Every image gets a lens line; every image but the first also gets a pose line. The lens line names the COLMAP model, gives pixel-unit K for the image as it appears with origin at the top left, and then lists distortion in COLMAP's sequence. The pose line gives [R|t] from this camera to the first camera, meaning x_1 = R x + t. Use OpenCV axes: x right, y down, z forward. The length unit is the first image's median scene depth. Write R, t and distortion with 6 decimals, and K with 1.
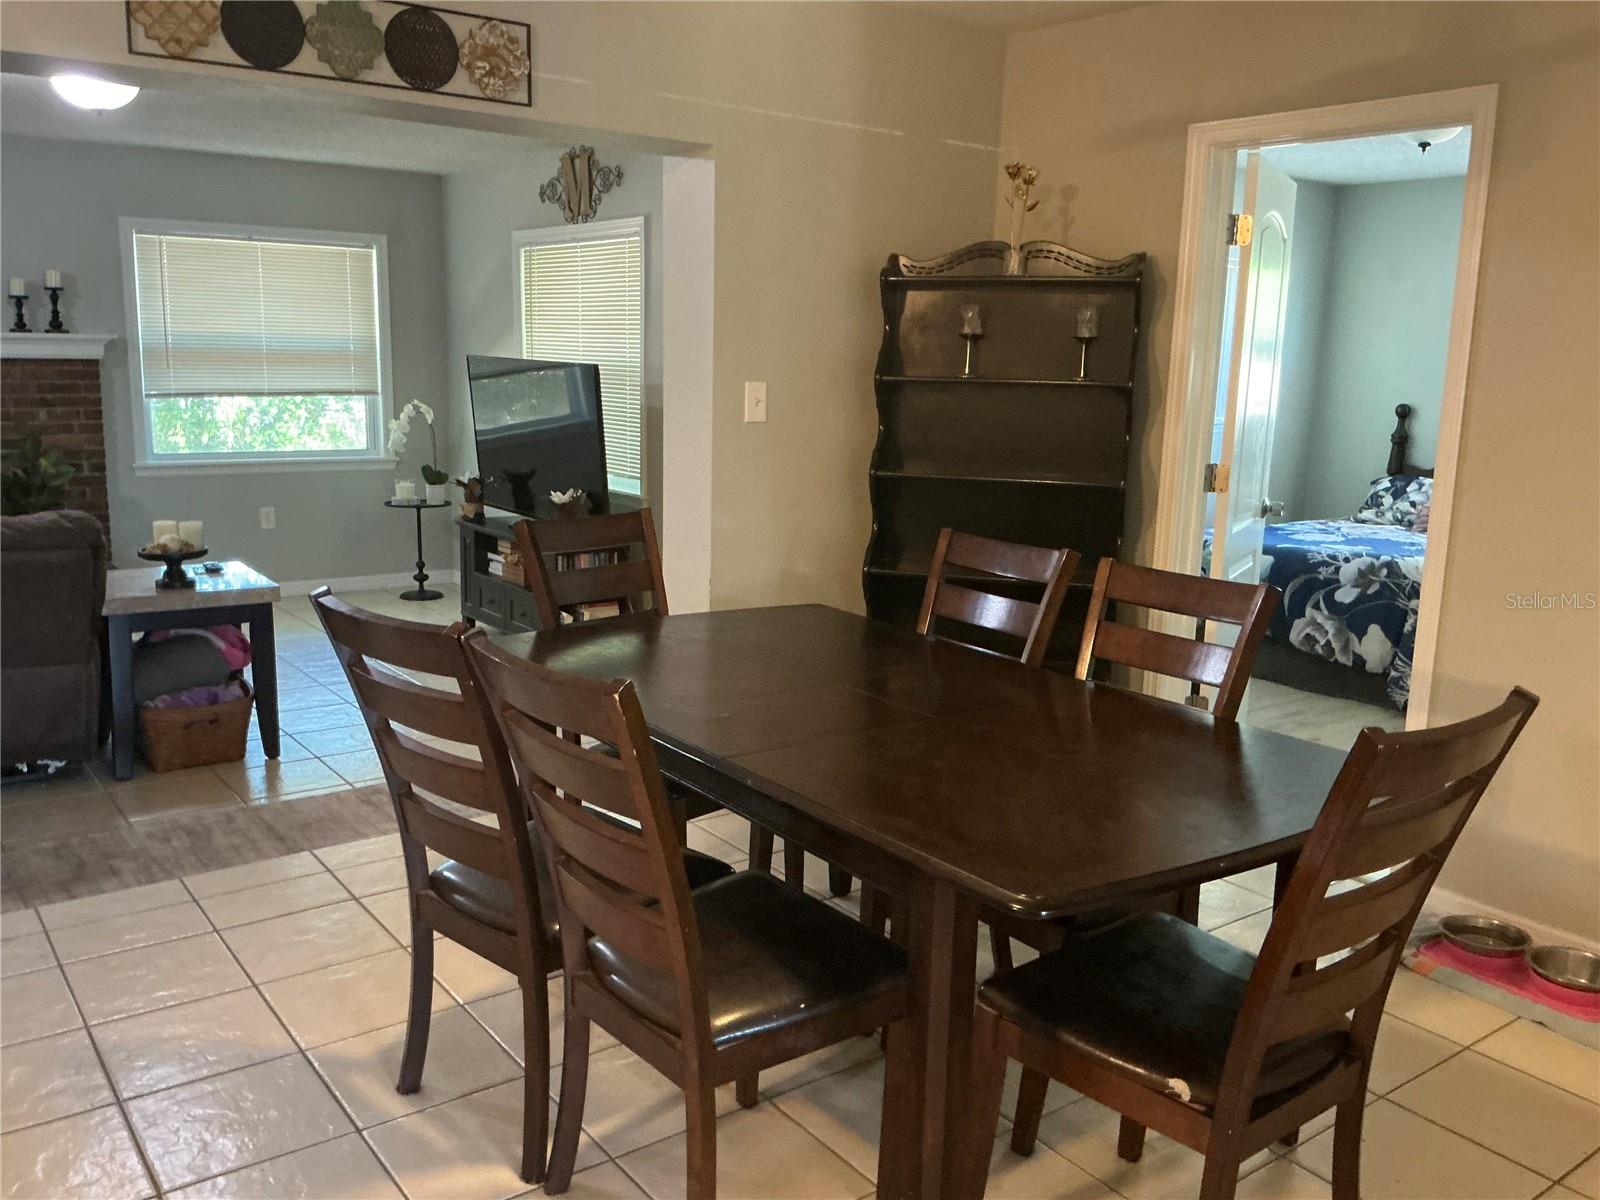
lens RADIAL K [[1323.4, 0, 810.6], [0, 1323.4, 606.9], [0, 0, 1]] dist [0.067620, -0.138150]
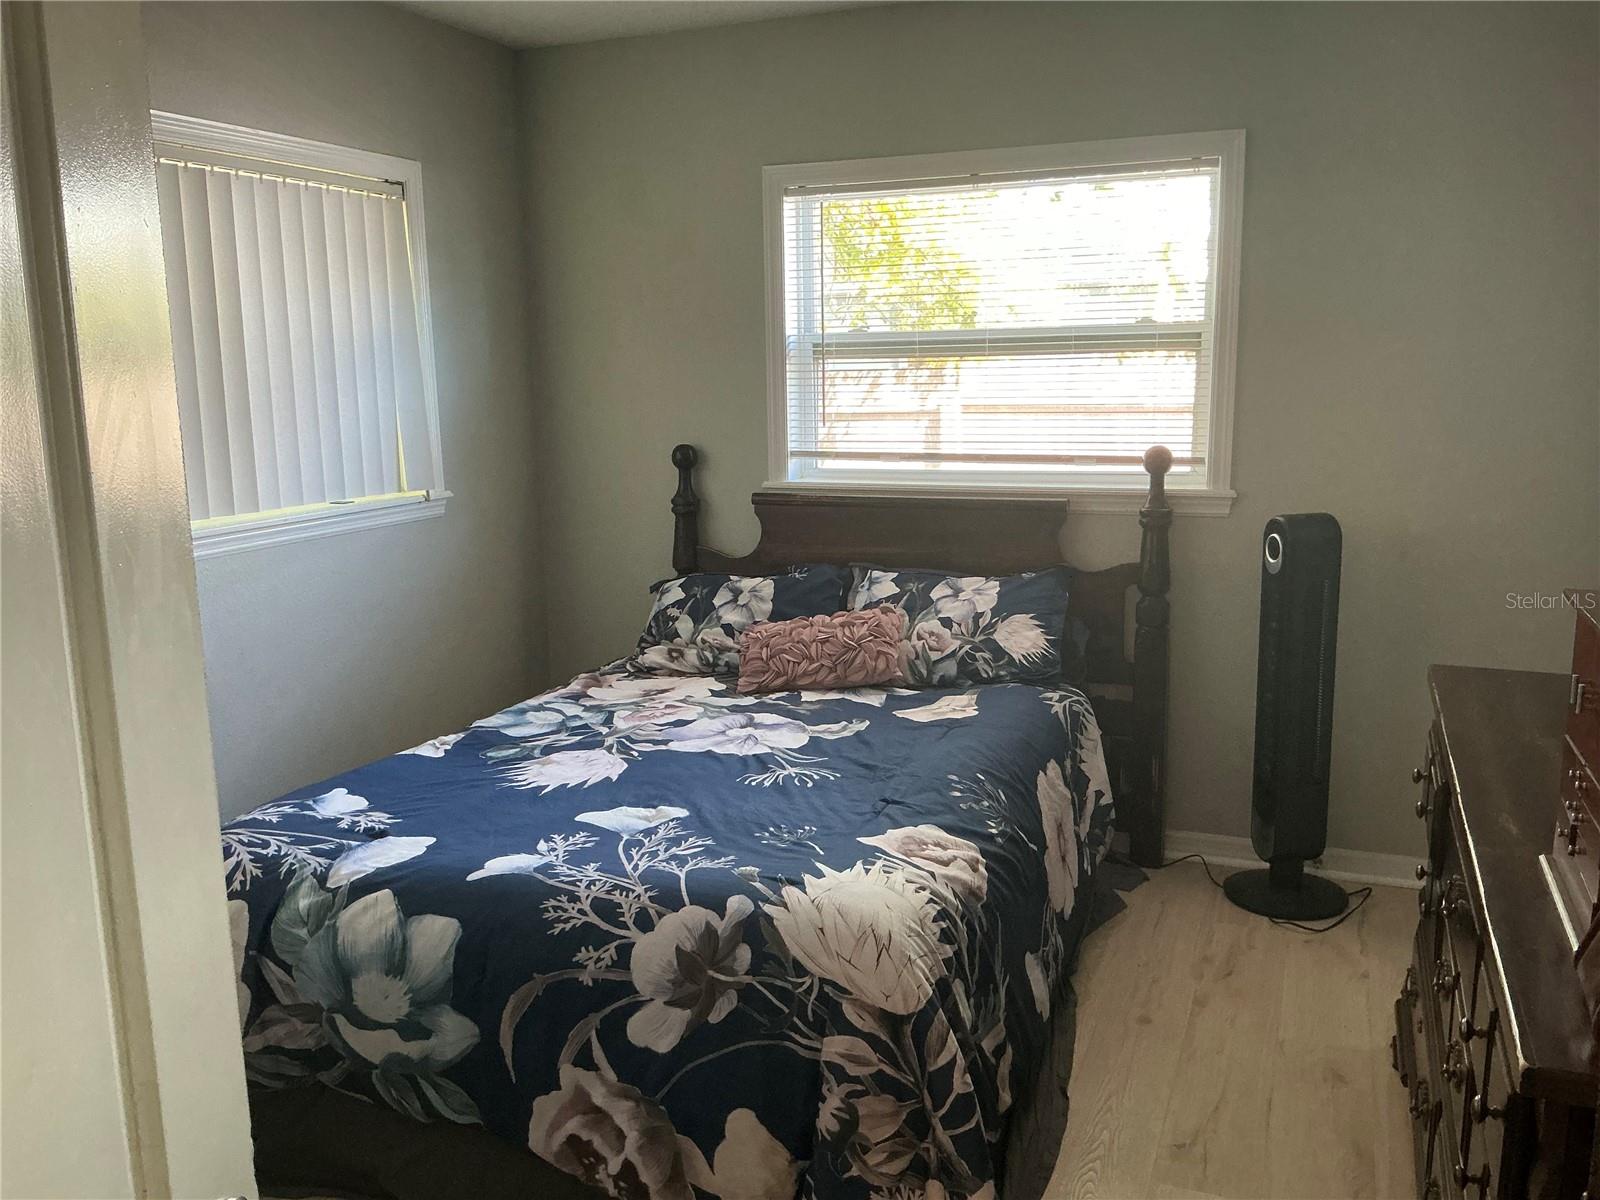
lens RADIAL K [[1323.4, 0, 808.2], [0, 1323.4, 605.1], [0, 0, 1]] dist [0.067620, -0.138150]
pose [[0.858289, -0.131779, 0.495959, 0.268392], [0.134072, 0.990482, 0.031156, -0.127039], [-0.495344, 0.039754, 0.867787, 0.650079]]
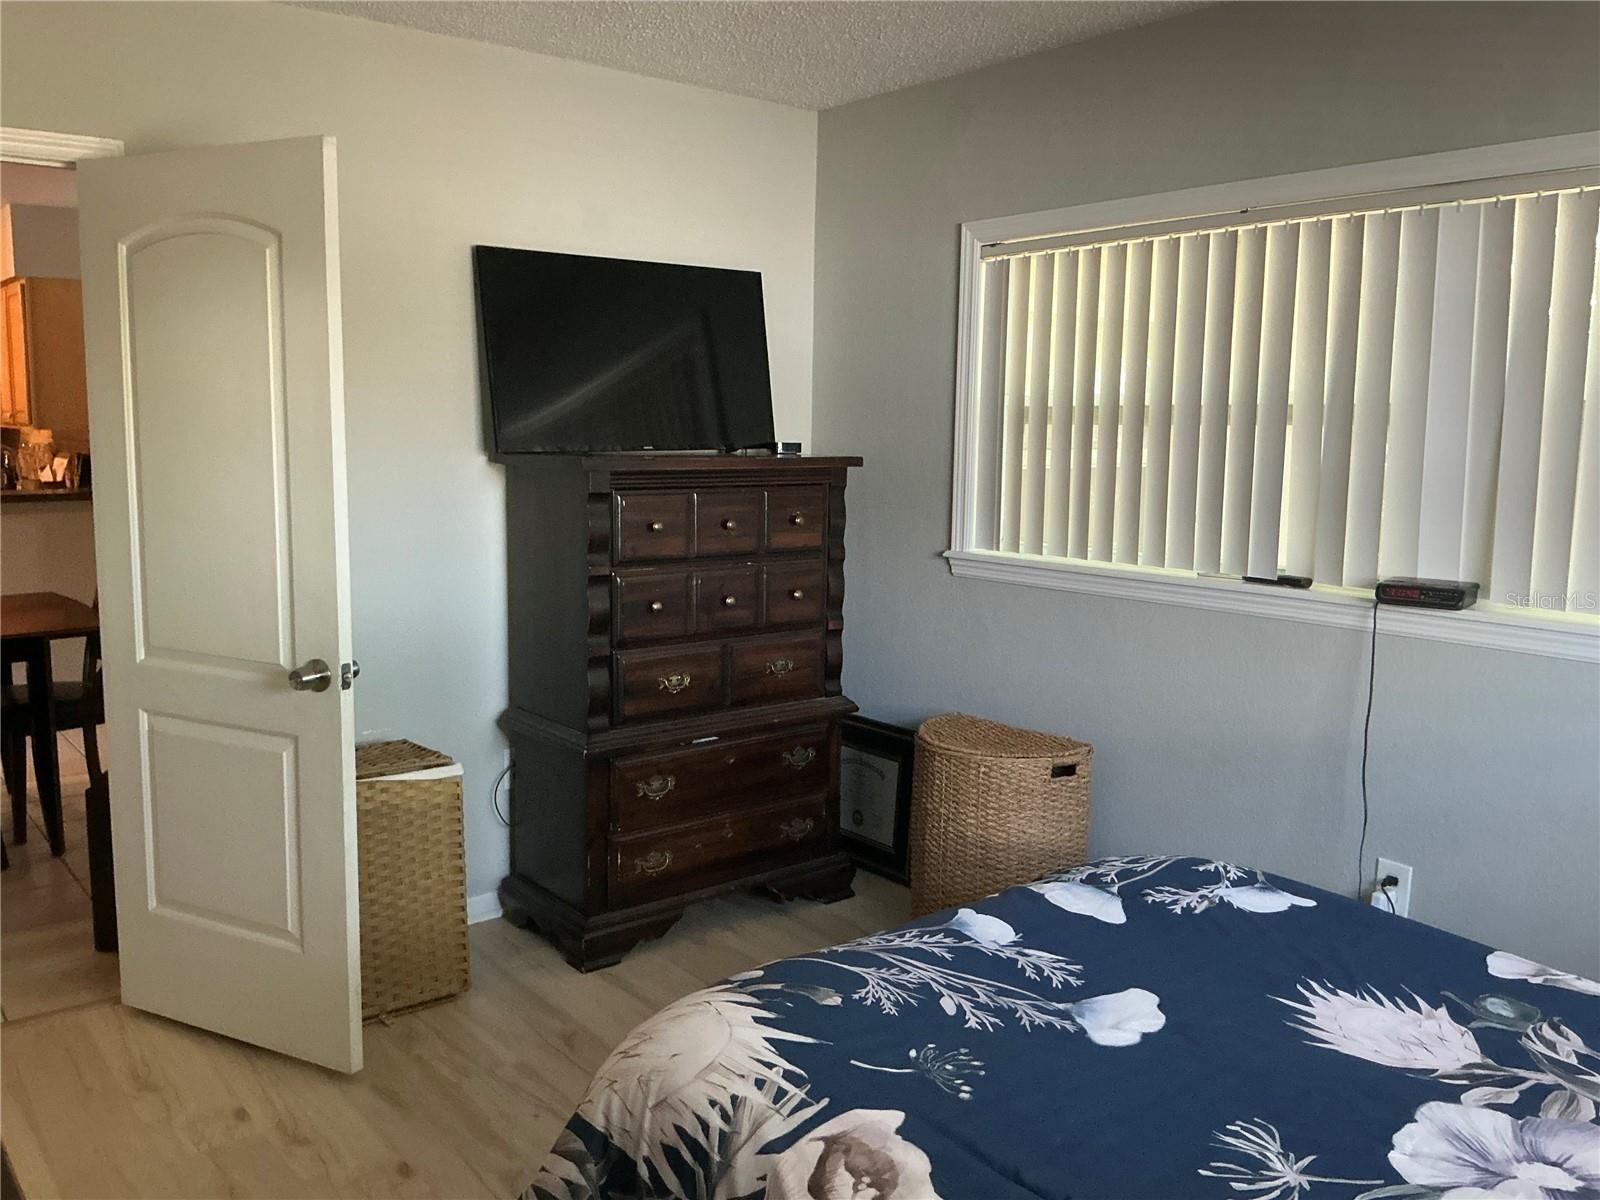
lens RADIAL K [[1323.4, 0, 814.2], [0, 1323.4, 593.4], [0, 0, 1]] dist [0.067620, -0.138150]
pose [[0.020309, 0.105736, -0.994187, 0.779405], [-0.199296, 0.974864, 0.099610, -0.178108], [0.979729, 0.196114, 0.040872, 0.967184]]
